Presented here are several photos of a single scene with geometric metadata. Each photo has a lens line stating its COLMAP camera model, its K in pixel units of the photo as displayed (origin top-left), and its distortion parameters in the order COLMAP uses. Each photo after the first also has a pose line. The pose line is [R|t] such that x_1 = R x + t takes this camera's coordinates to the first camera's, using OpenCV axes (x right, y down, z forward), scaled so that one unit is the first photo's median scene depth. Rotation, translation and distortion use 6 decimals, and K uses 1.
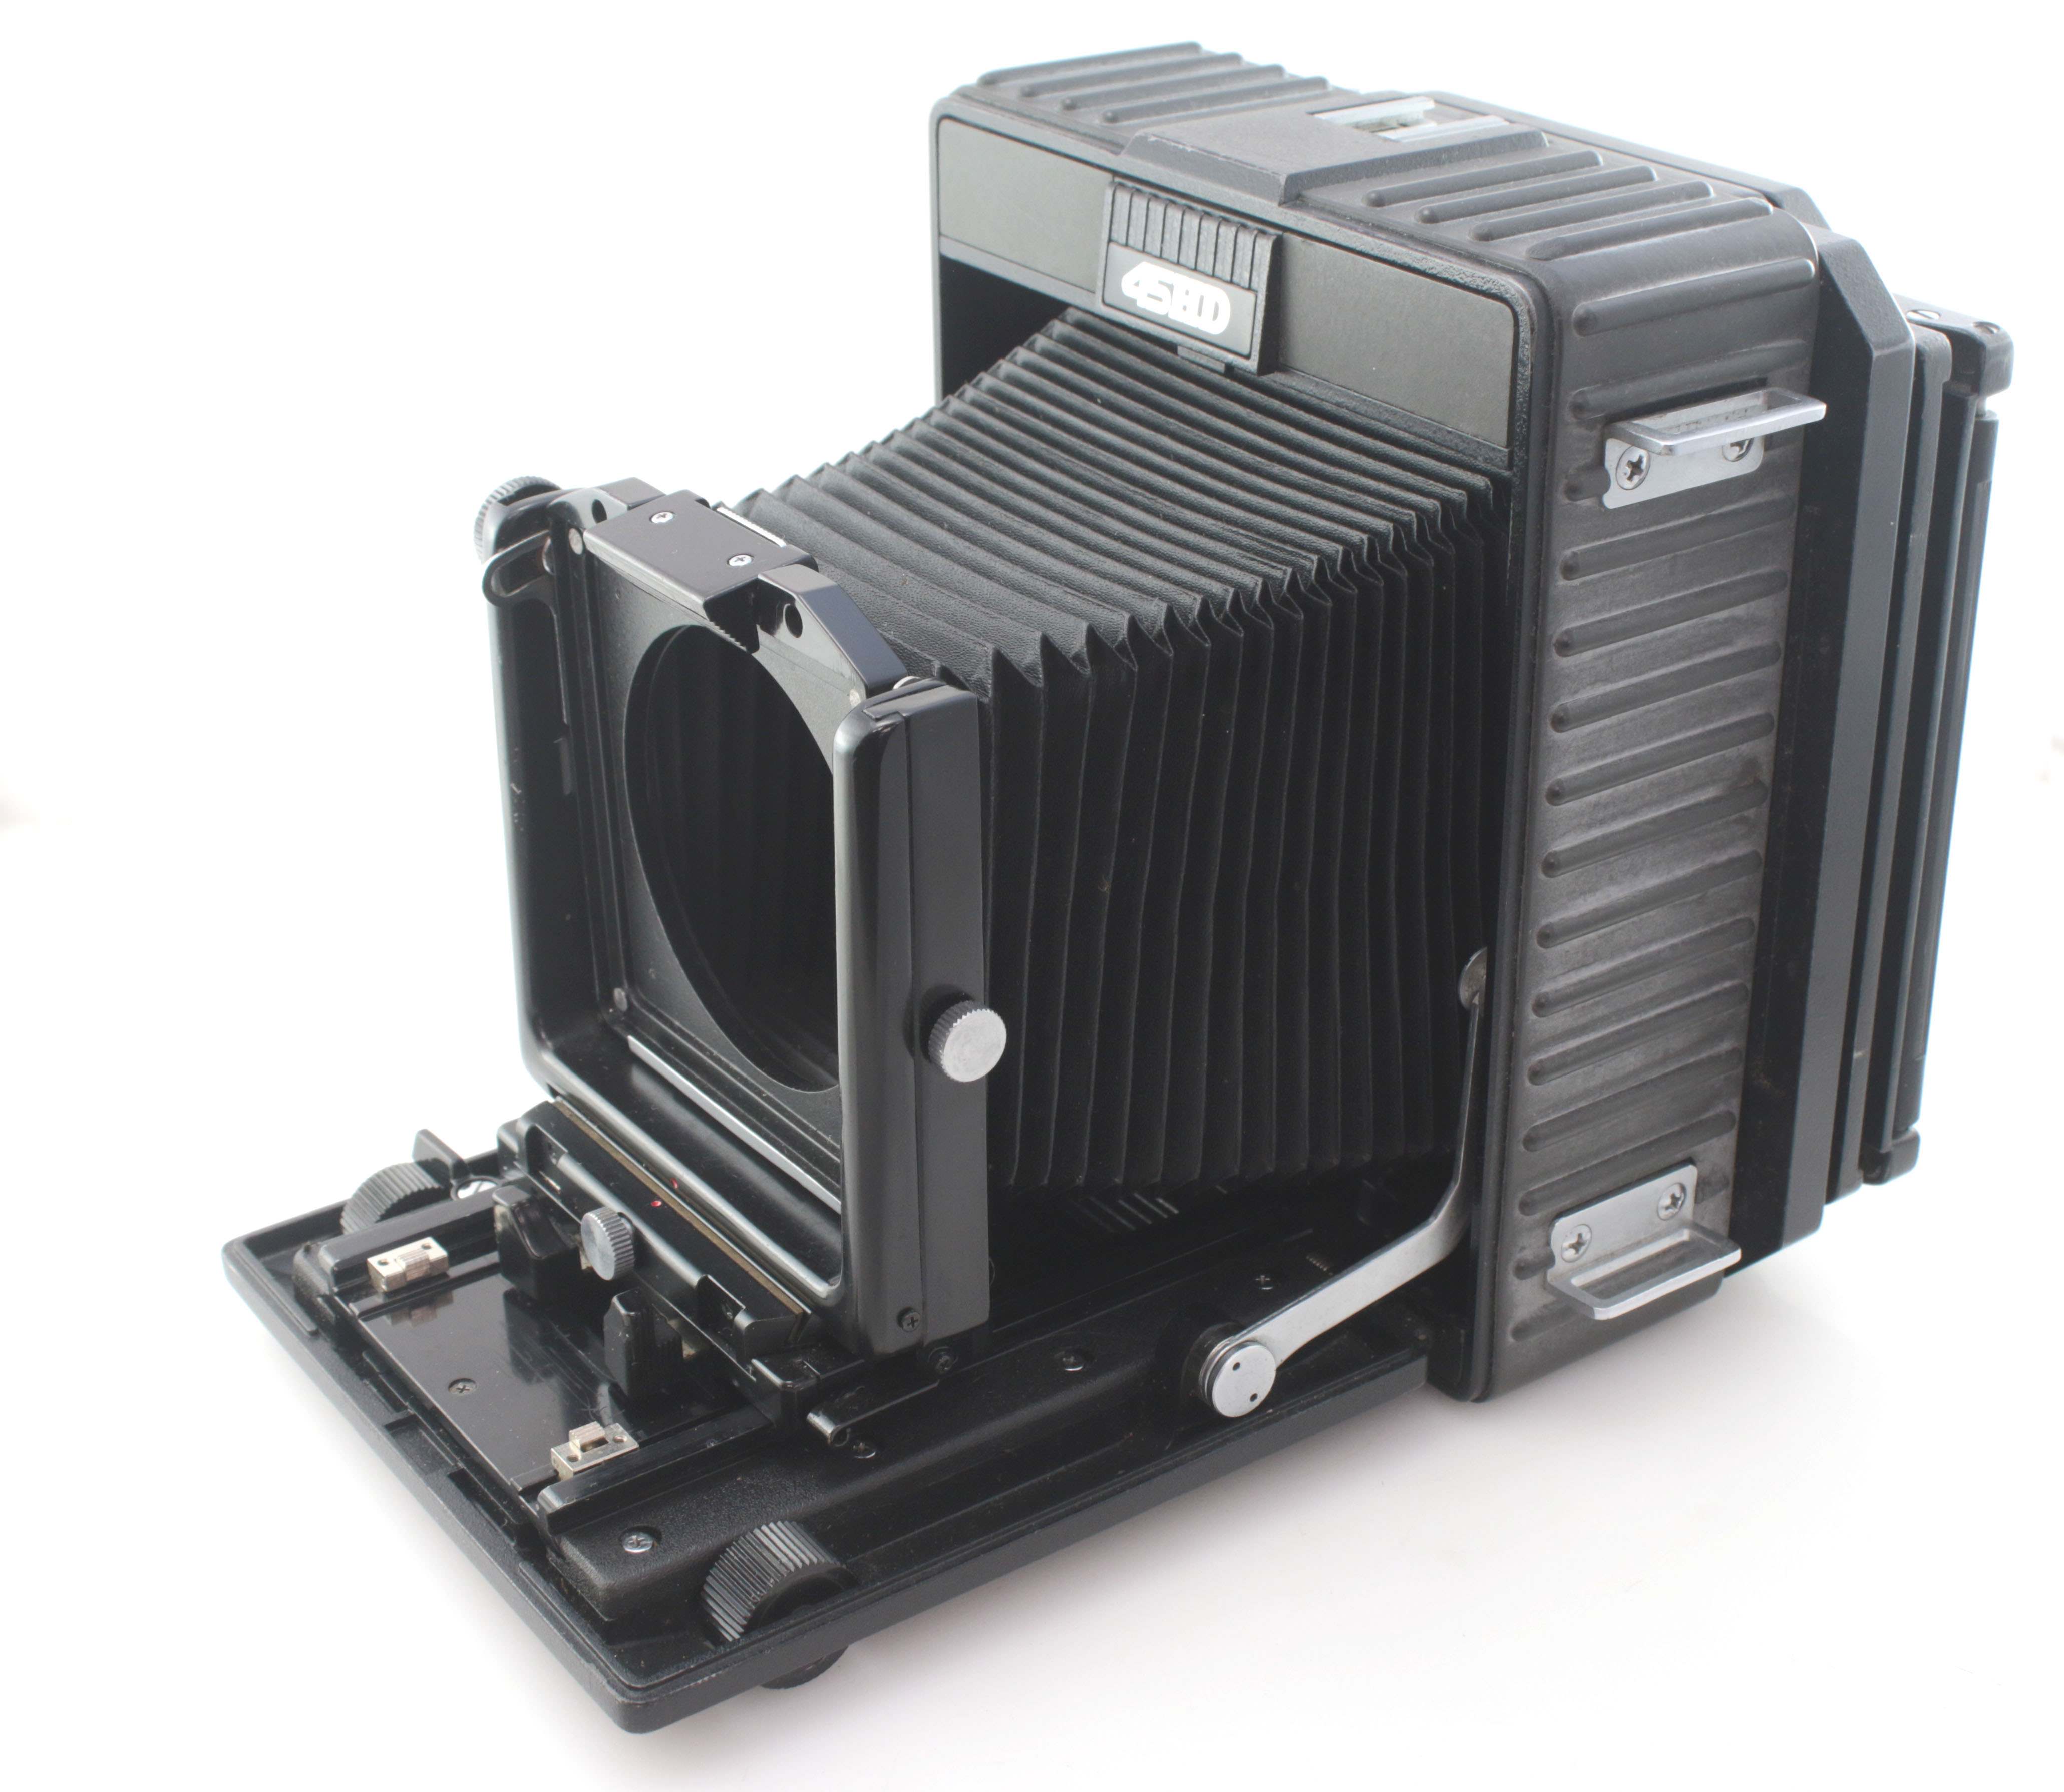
lens RADIAL K [[3415.1, 0, 1032.0], [0, 3415.1, 896.0], [0, 0, 1]] dist [-0.023288, -0.037746]
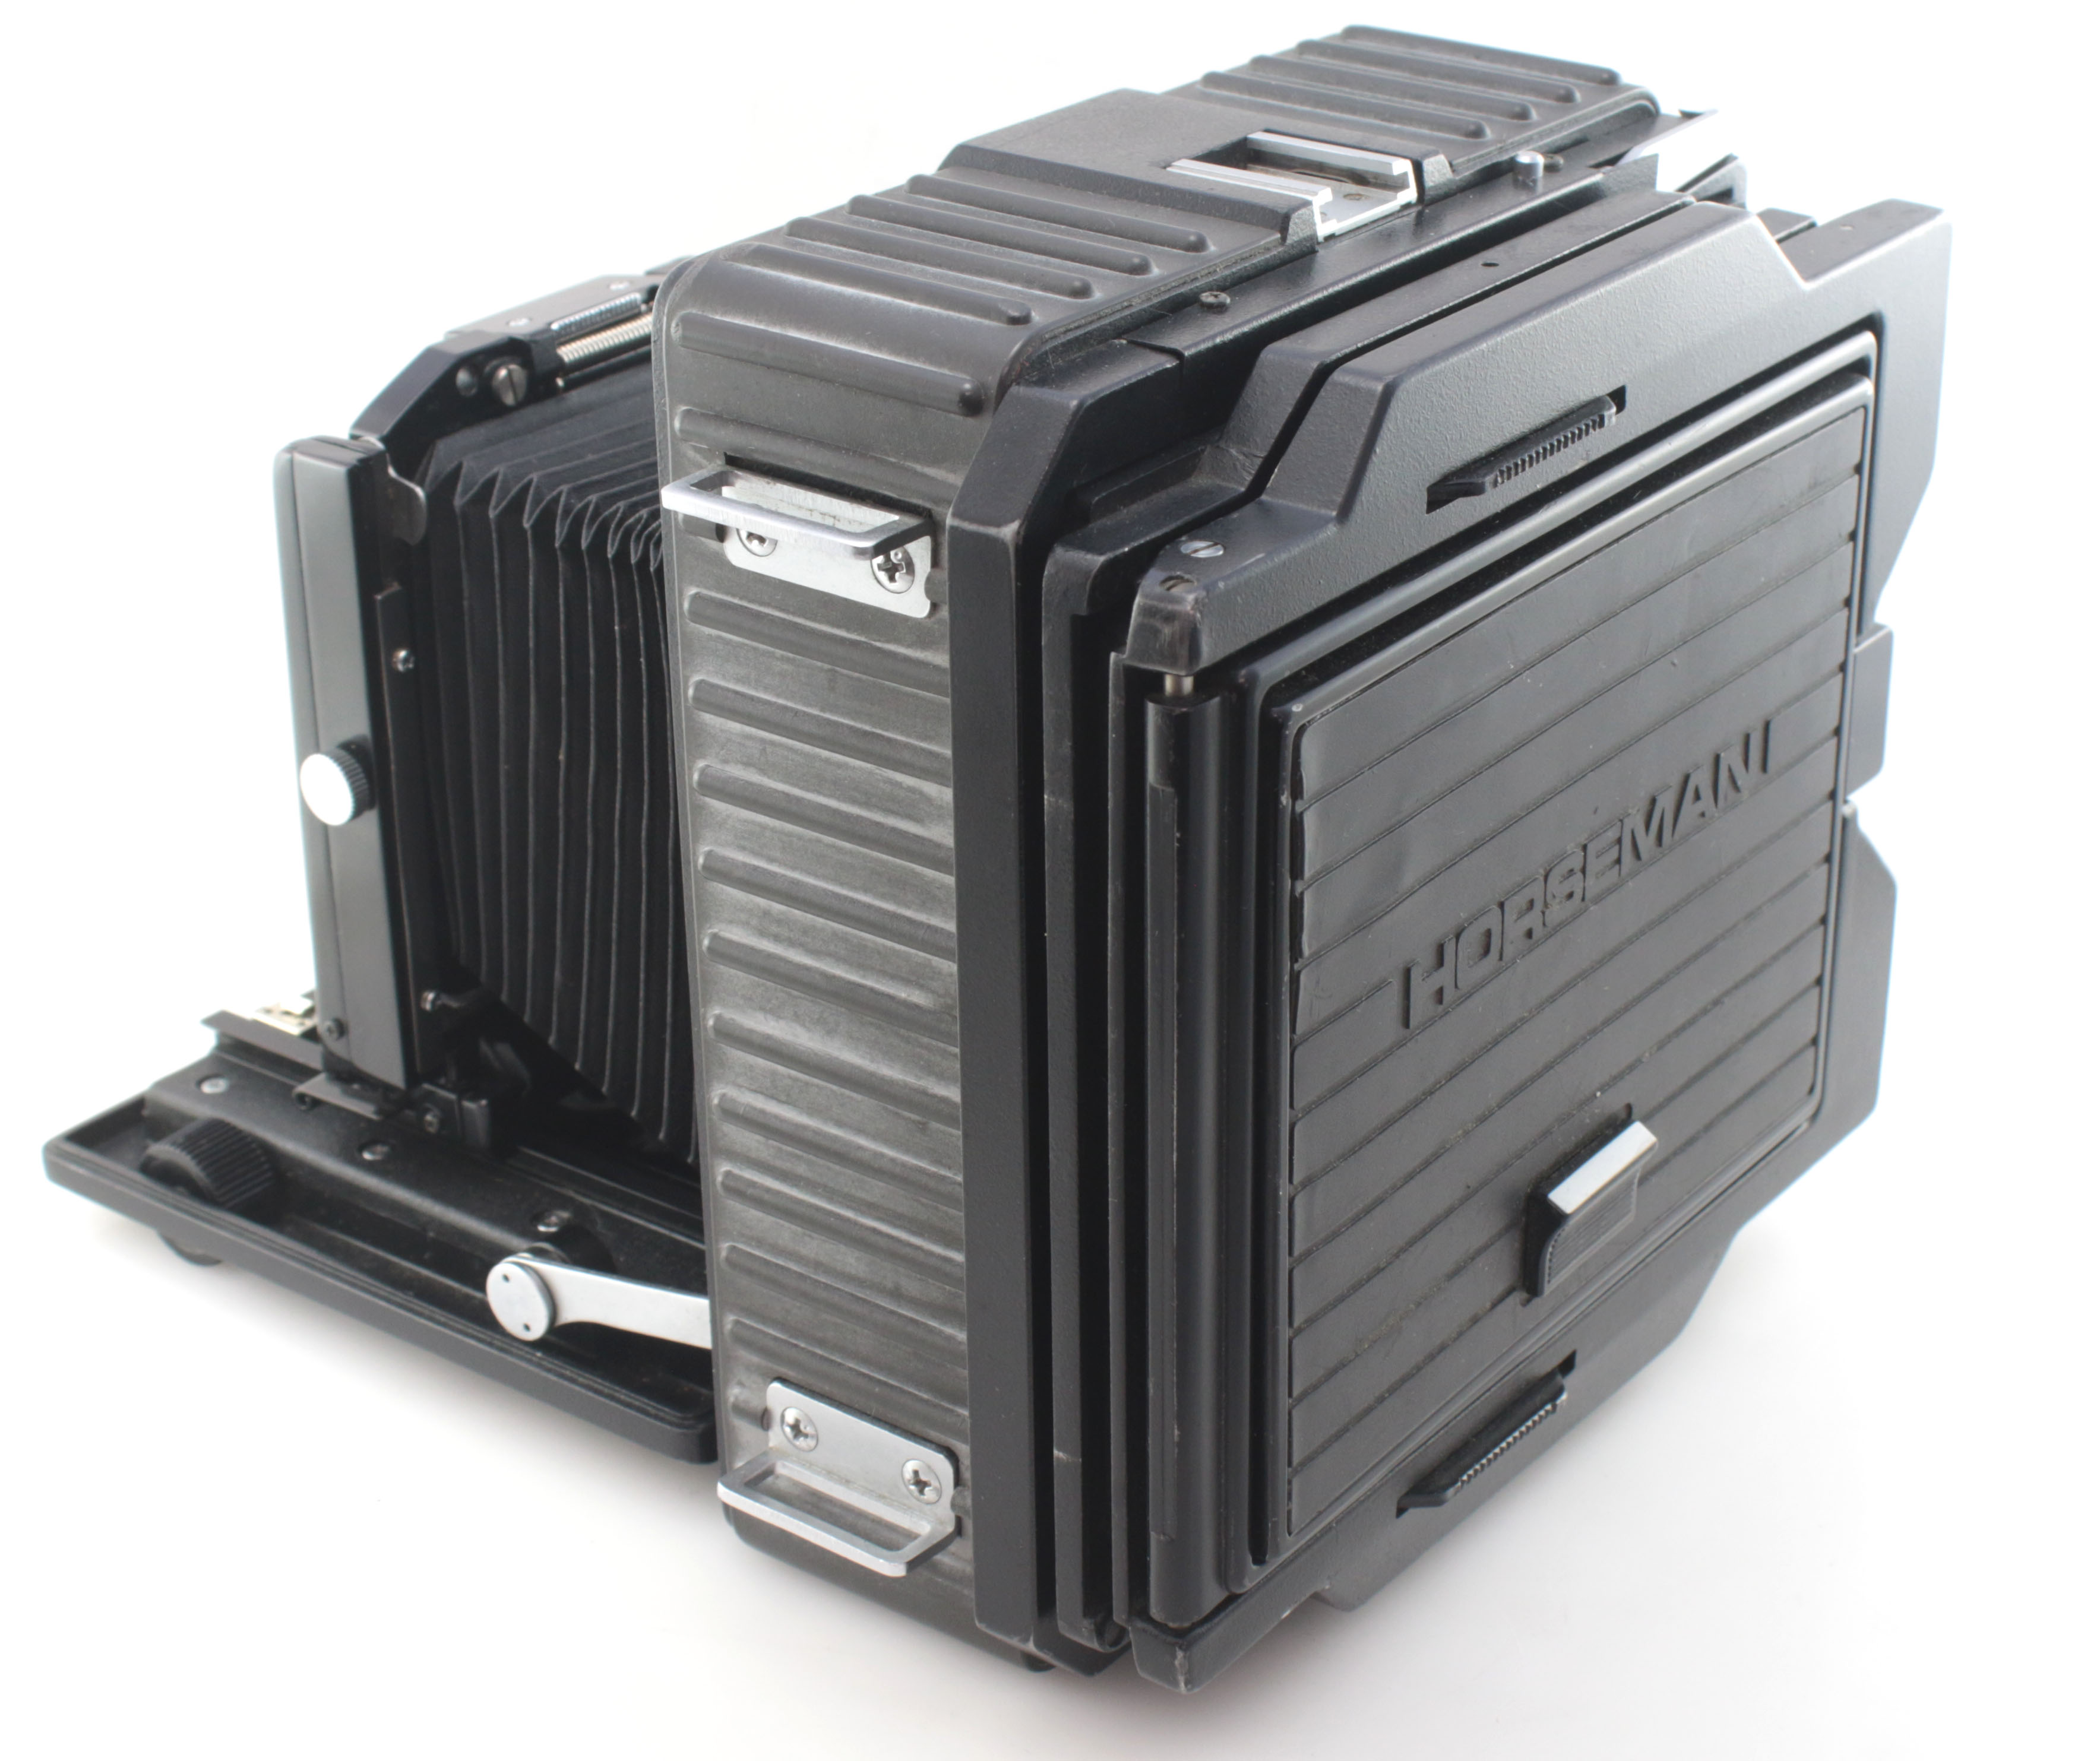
lens RADIAL K [[3972.3, 0, 1050.0], [0, 3972.3, 880.5], [0, 0, 1]] dist [0.007719, 0.053045]
pose [[0.281956, 0.410311, -0.867263, 1.029771], [-0.406662, 0.869832, 0.279316, -0.335656], [0.868980, 0.273928, 0.412112, 0.638740]]
